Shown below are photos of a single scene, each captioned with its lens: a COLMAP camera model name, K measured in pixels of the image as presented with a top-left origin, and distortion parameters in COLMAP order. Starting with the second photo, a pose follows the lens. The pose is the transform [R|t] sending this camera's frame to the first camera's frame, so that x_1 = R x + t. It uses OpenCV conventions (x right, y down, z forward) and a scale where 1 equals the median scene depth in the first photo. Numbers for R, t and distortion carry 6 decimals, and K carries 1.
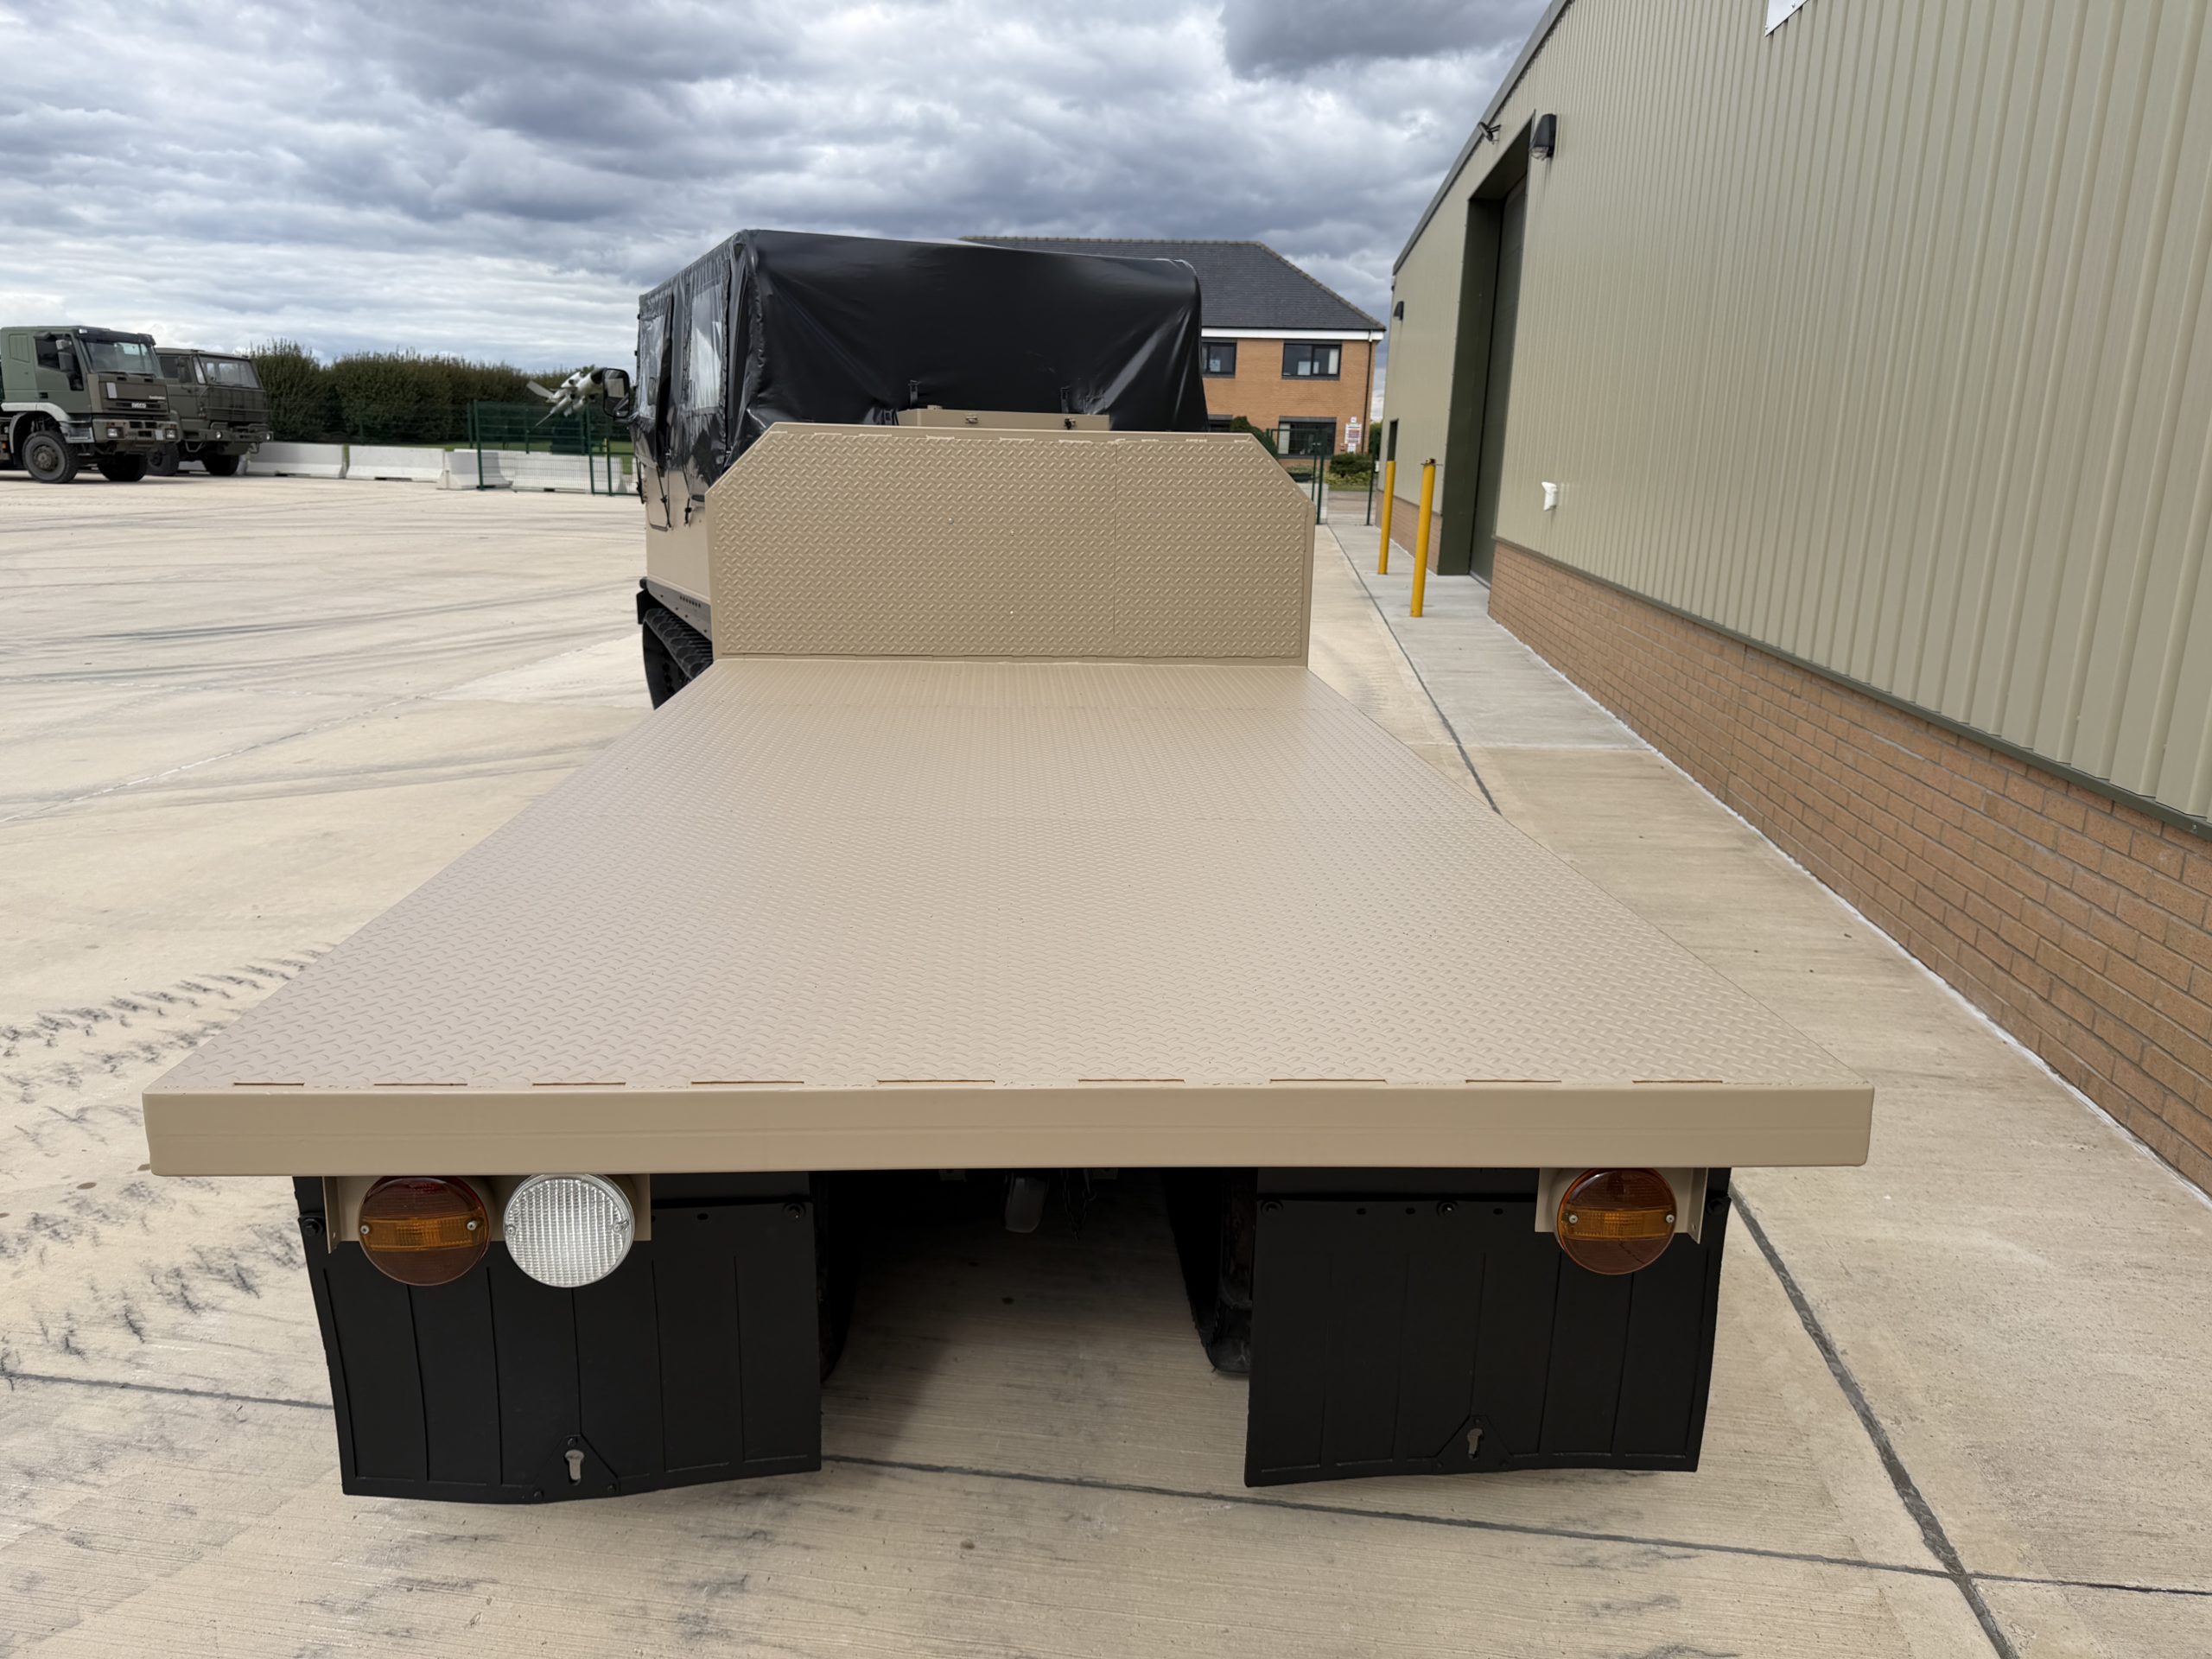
lens RADIAL K [[1542.8, 0, 1066.5], [0, 1542.8, 820.2], [0, 0, 1]] dist [0.129349, -0.170454]
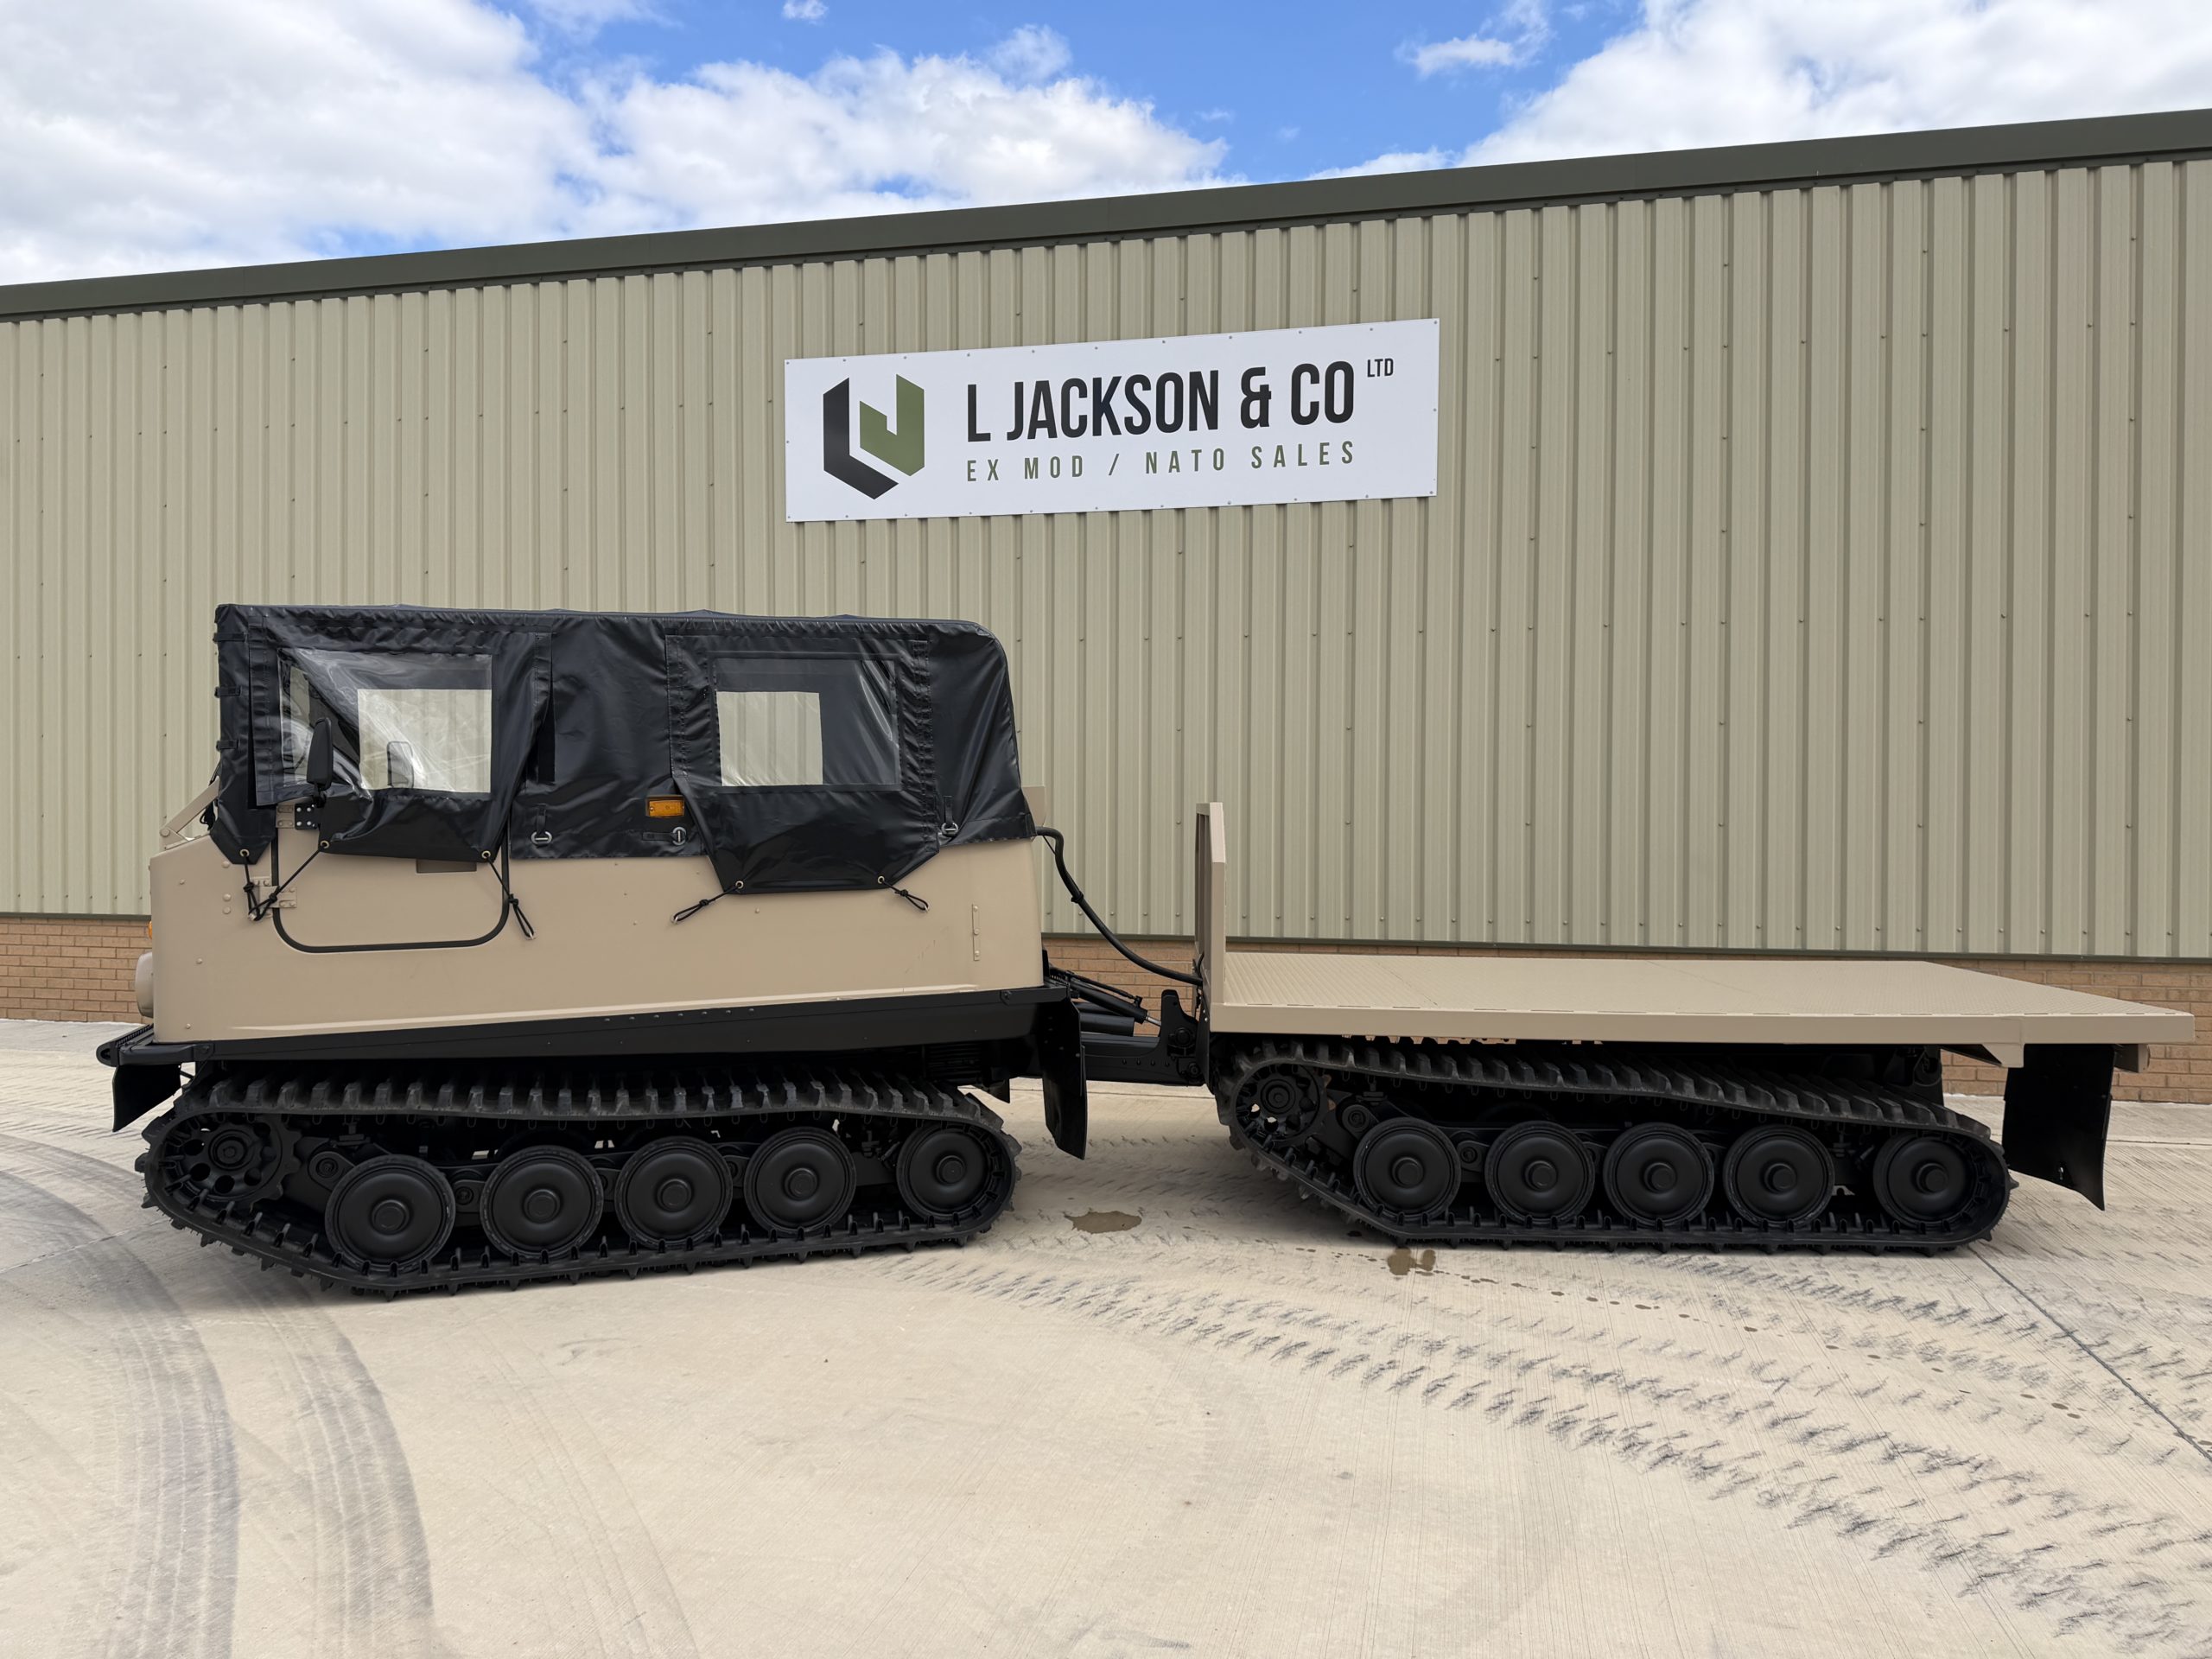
lens RADIAL K [[1581.2, 0, 1106.0], [0, 1581.2, 829.5], [0, 0, 1]] dist [0.114310, -0.171646]
pose [[0.072750, -0.035078, 0.996733, -1.658156], [0.231311, 0.972725, 0.017350, -0.319298], [-0.970156, 0.229293, 0.078879, 1.158633]]
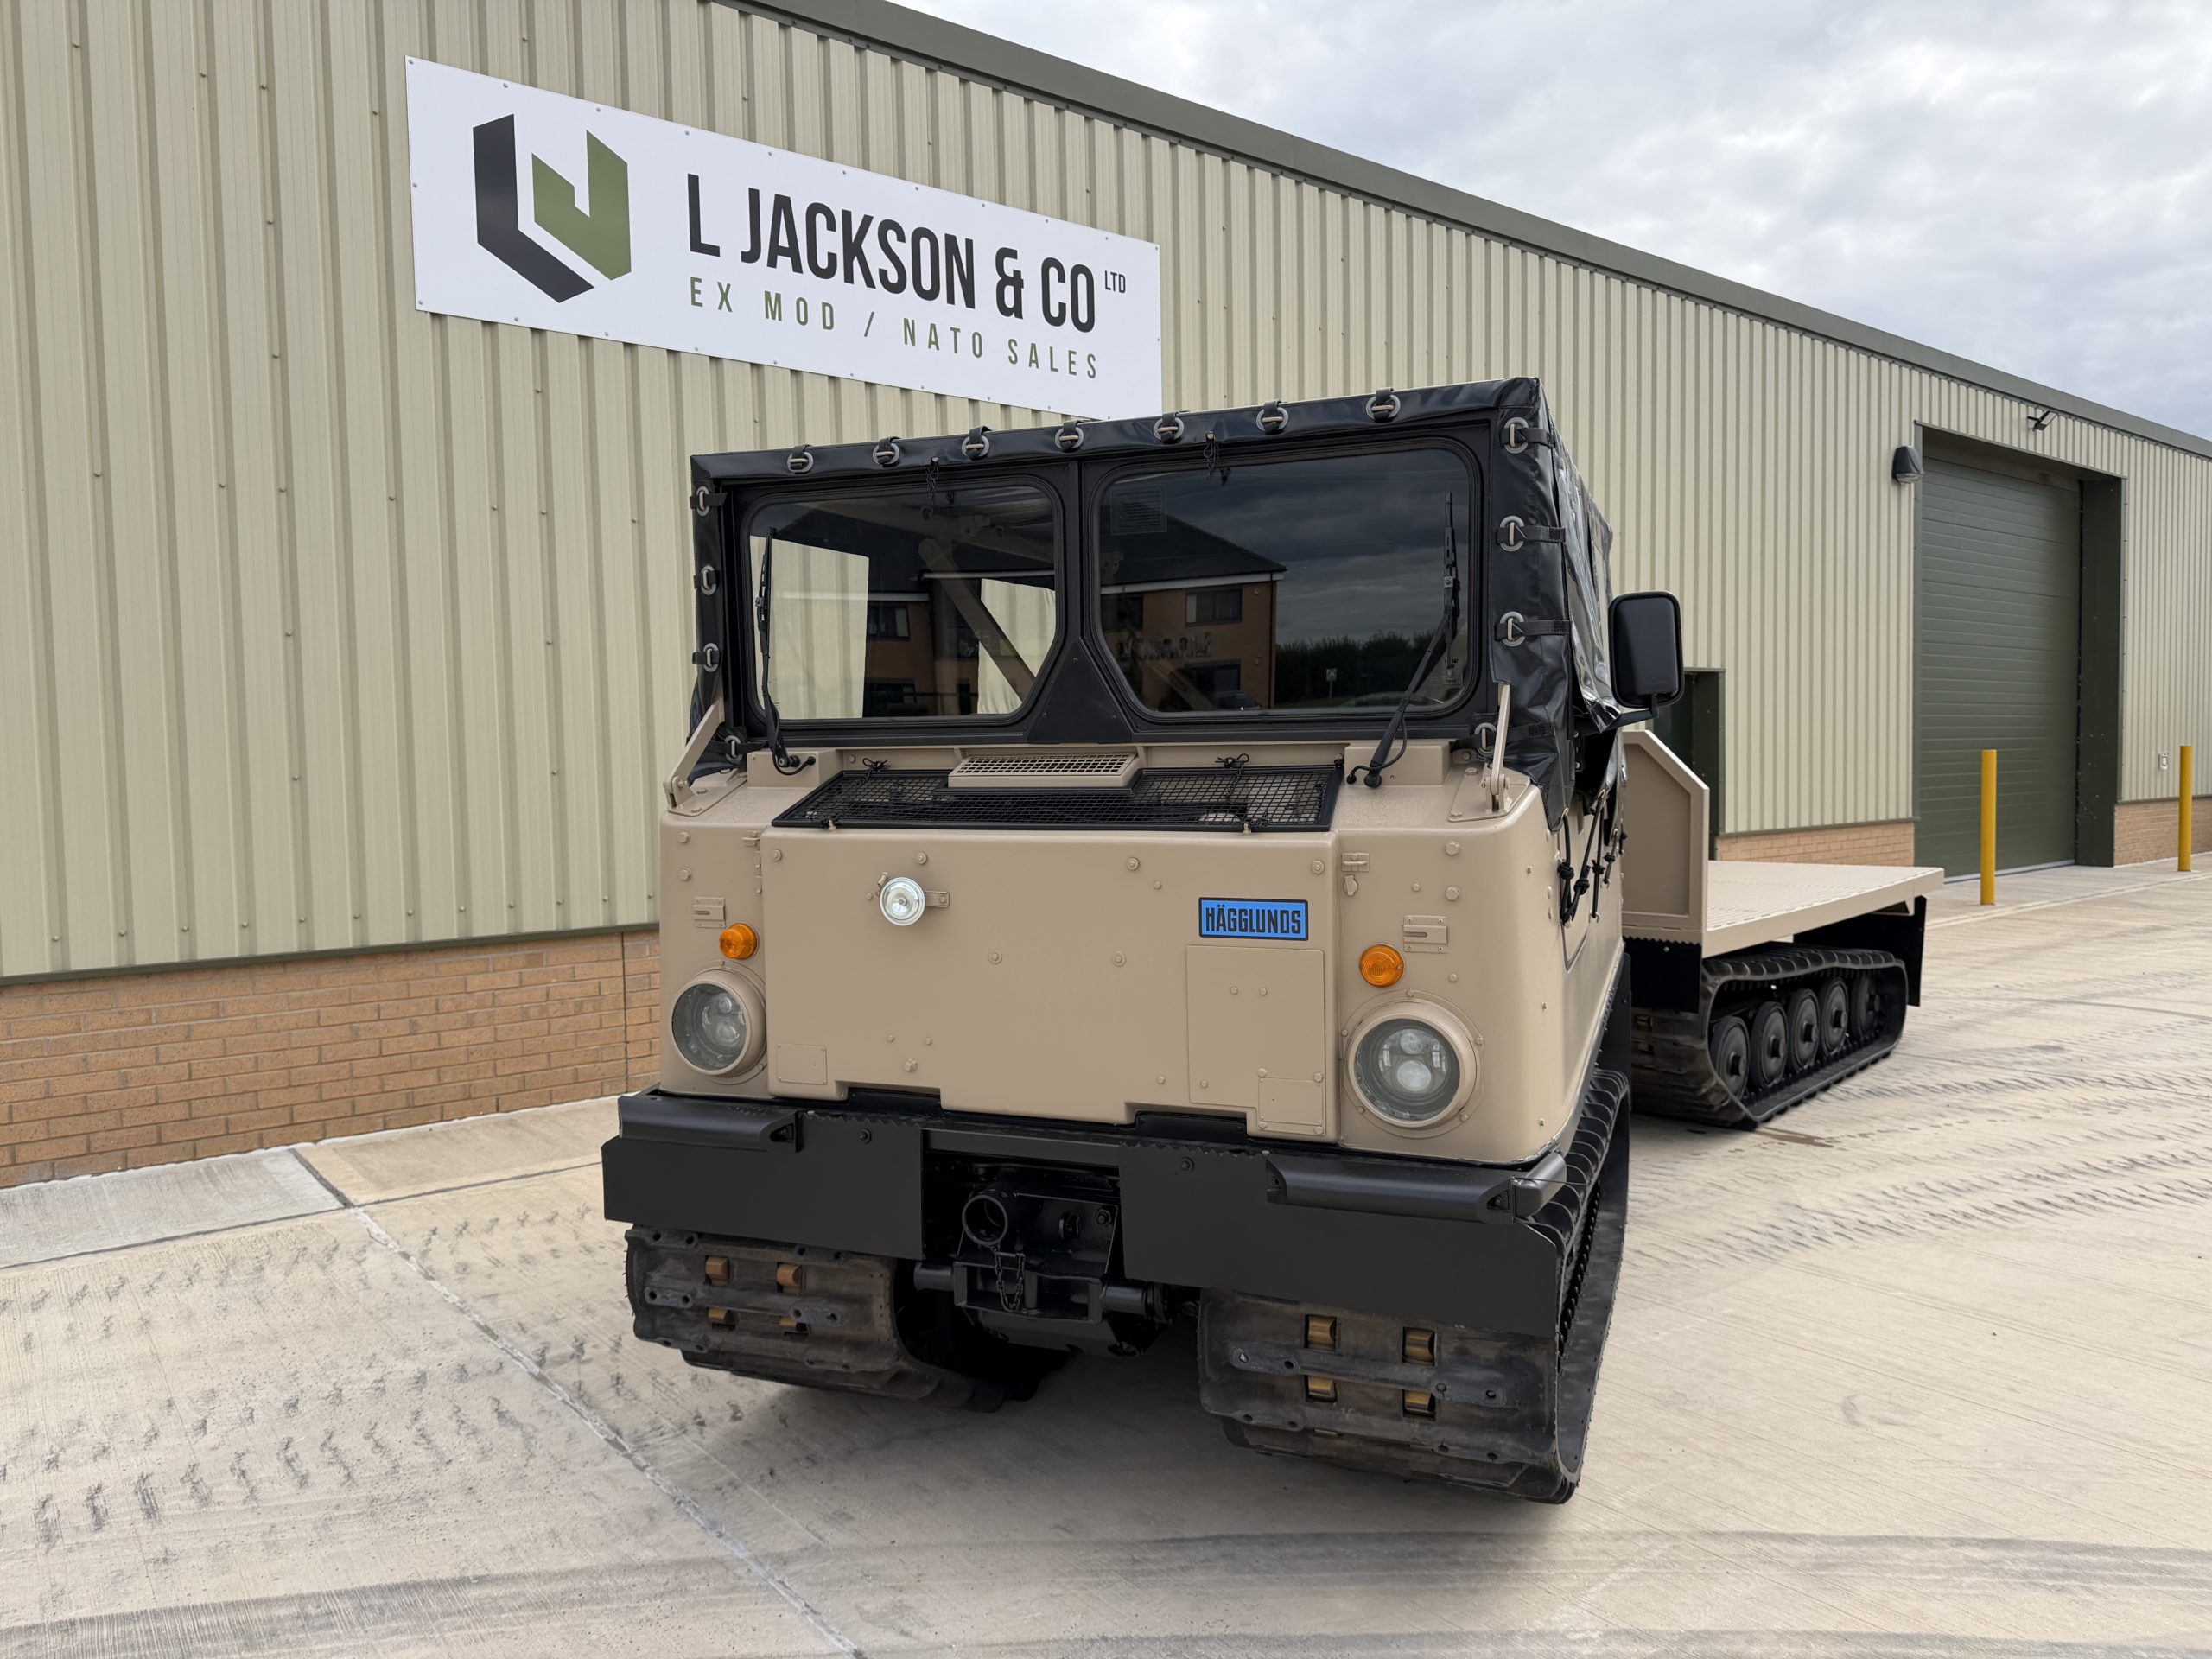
lens RADIAL K [[1549.4, 0, 1126.7], [0, 1549.4, 854.3], [0, 0, 1]] dist [0.036929, -0.089914]
pose [[-0.732821, -0.052621, 0.678383, -0.820285], [0.157508, 0.956805, 0.244366, -0.598633], [-0.661939, 0.285928, -0.692879, 2.469783]]
